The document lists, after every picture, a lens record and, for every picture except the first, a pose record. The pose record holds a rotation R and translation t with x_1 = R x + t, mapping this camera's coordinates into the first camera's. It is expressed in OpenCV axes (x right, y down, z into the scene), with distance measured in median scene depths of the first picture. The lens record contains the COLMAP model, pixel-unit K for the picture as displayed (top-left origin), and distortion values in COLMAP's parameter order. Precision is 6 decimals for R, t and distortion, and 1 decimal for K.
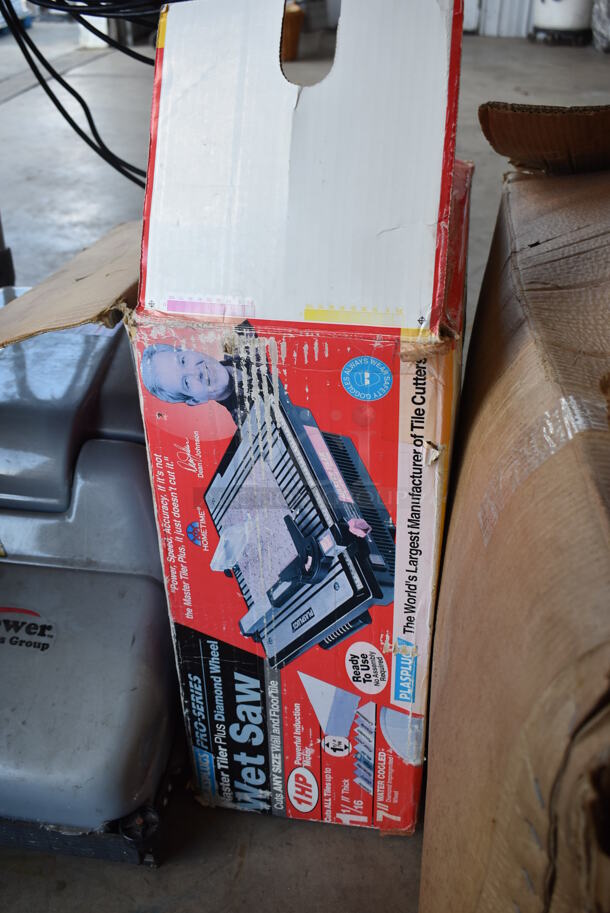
lens RADIAL K [[883.2, 0, 305.0], [0, 883.2, 456.5], [0, 0, 1]] dist [-0.086683, 0.010124]
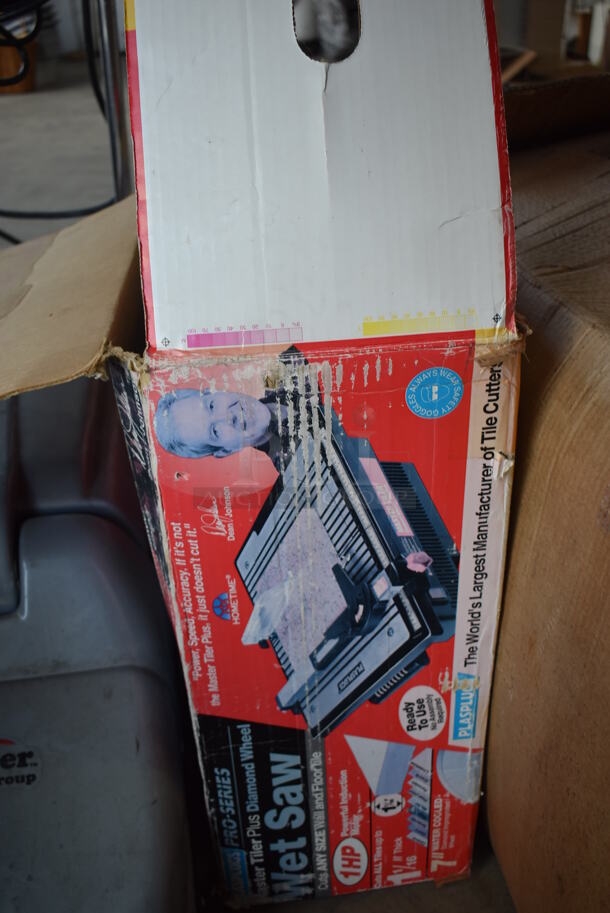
lens RADIAL K [[883.2, 0, 305.0], [0, 883.2, 456.5], [0, 0, 1]] dist [-0.086683, 0.010124]
pose [[0.953988, -0.167224, 0.248885, -0.240369], [0.173021, 0.984917, -0.001438, -0.040420], [-0.244890, 0.044435, 0.968532, 0.161251]]
